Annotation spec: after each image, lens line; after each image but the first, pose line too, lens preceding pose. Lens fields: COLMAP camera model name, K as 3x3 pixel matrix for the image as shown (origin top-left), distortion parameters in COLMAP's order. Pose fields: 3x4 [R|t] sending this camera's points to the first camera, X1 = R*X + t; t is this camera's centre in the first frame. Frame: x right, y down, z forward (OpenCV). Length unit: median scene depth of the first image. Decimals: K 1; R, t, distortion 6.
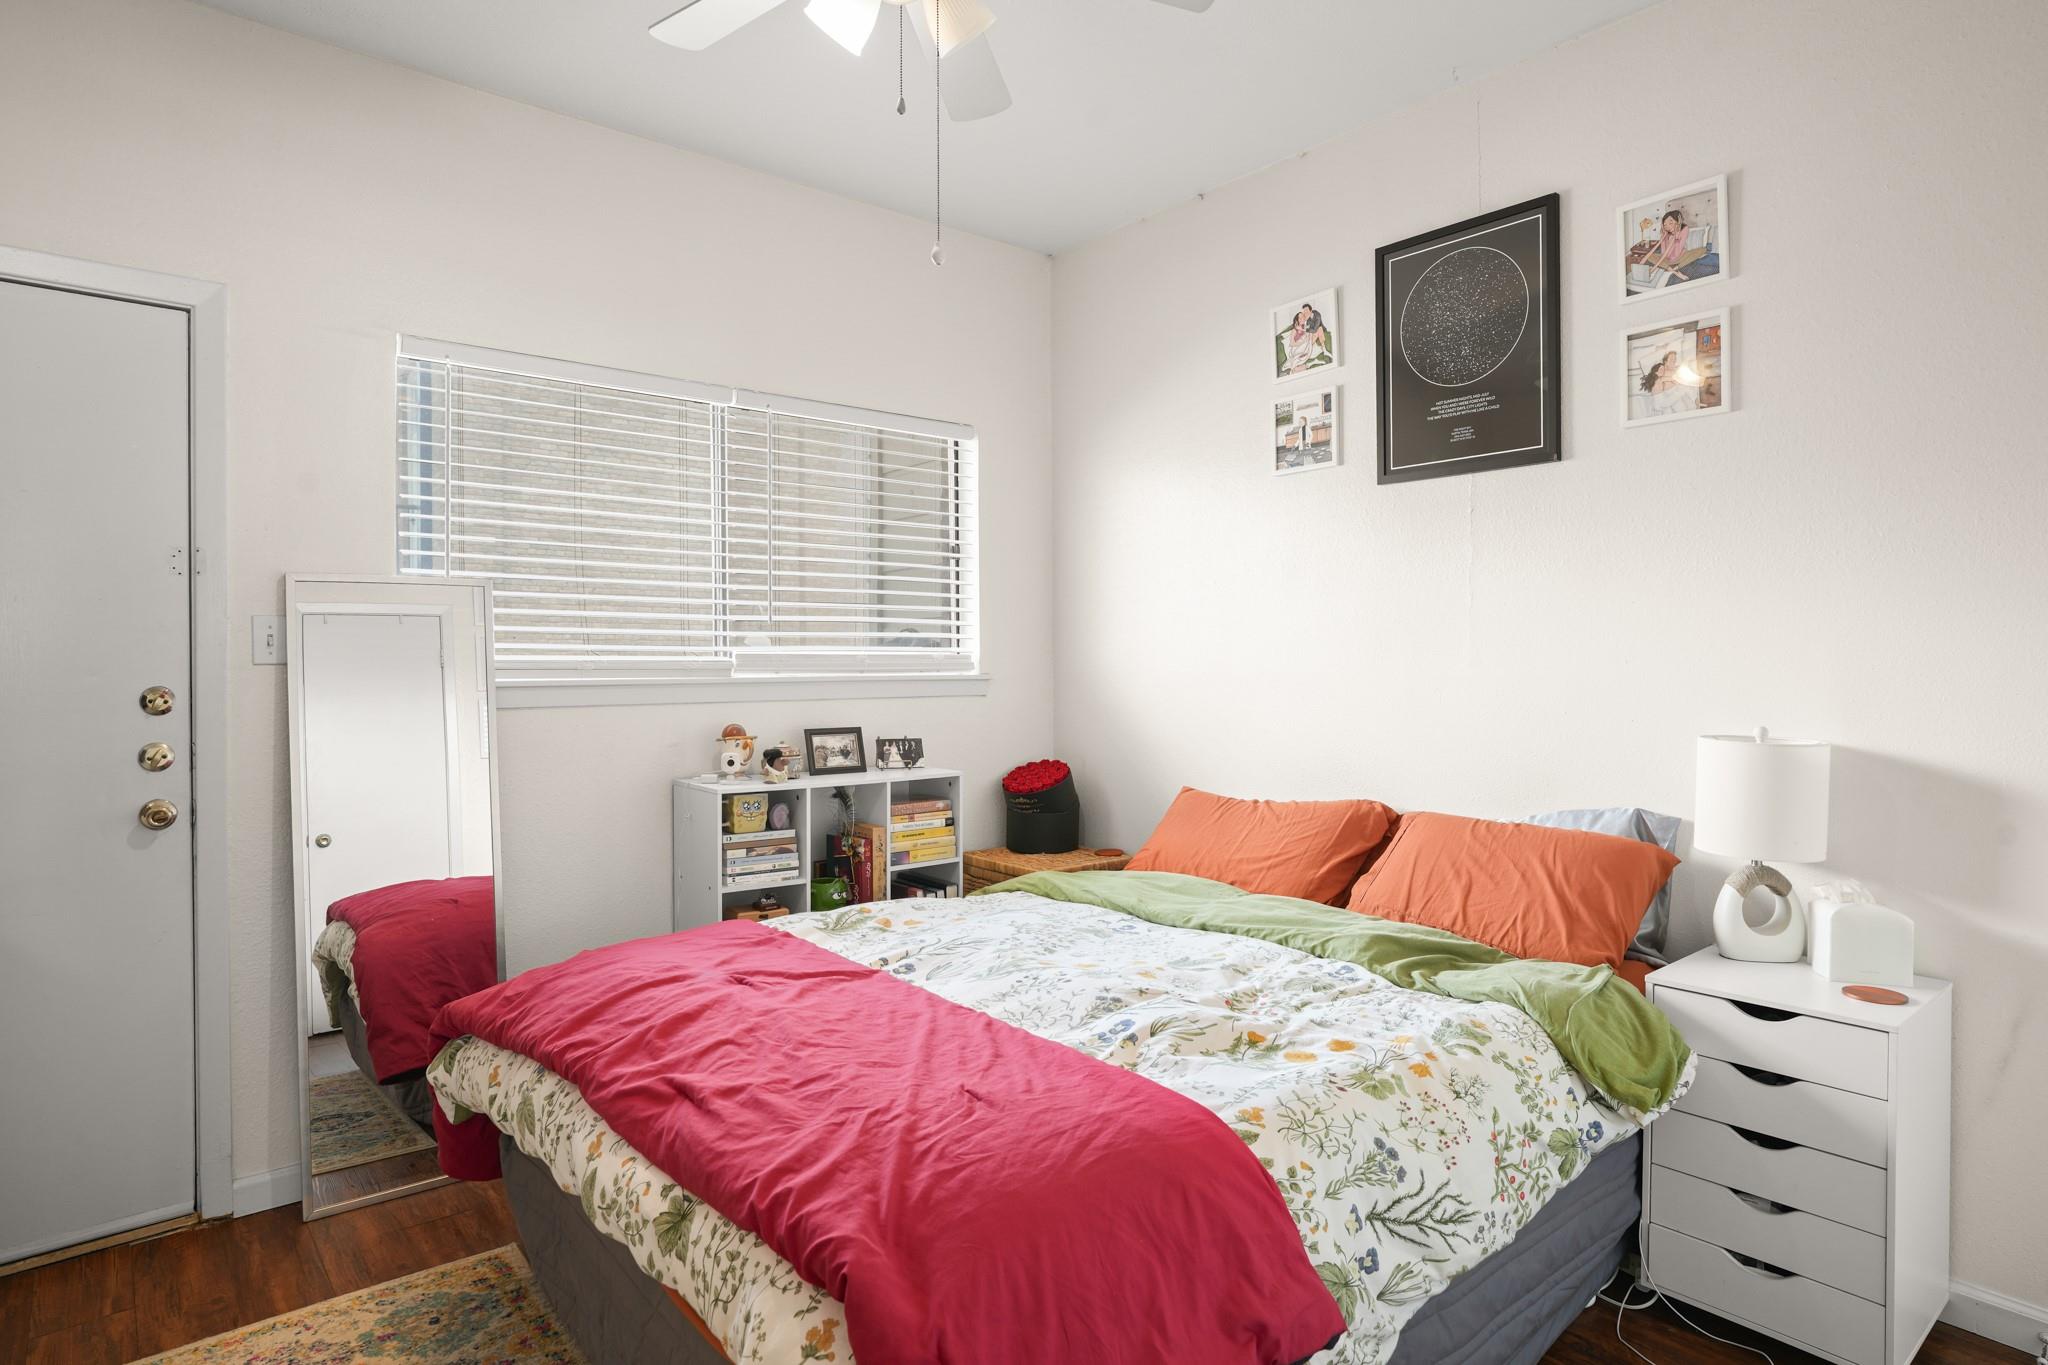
lens RADIAL K [[1103.6, 0, 1024.0], [0, 1103.6, 682.5], [0, 0, 1]] dist [-0.044676, 0.001165]
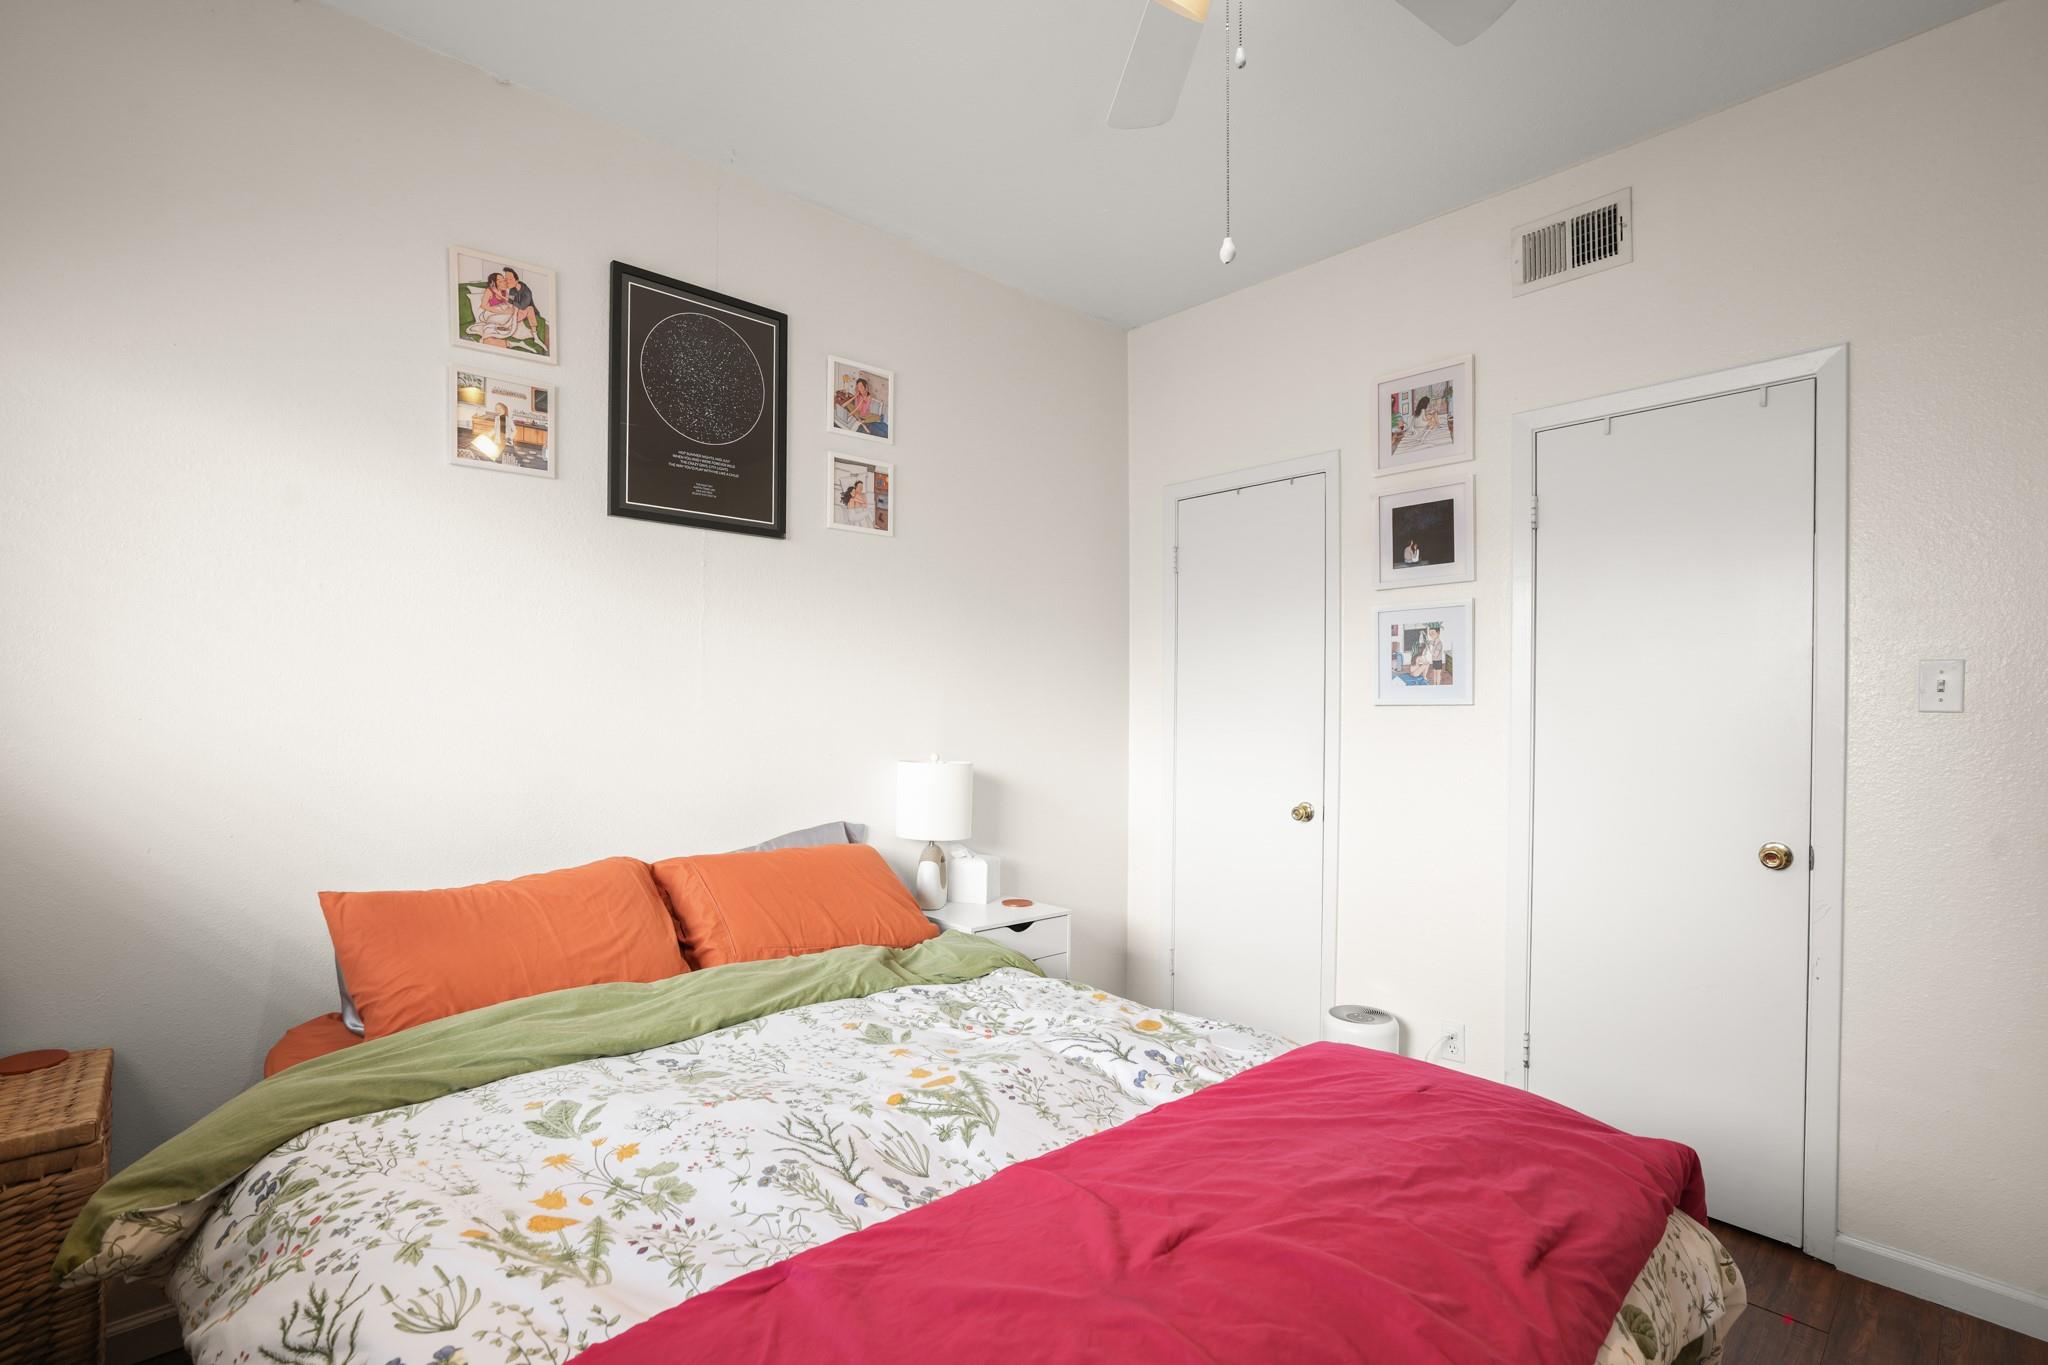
lens RADIAL K [[933.0, 0, 1025.4], [0, 933.0, 714.2], [0, 0, 1]] dist [-0.037134, 0.000168]
pose [[-0.046960, -0.005173, 0.998883, -0.471443], [0.007133, 0.999959, 0.005514, -0.014041], [-0.998871, 0.007384, -0.046921, 0.687042]]
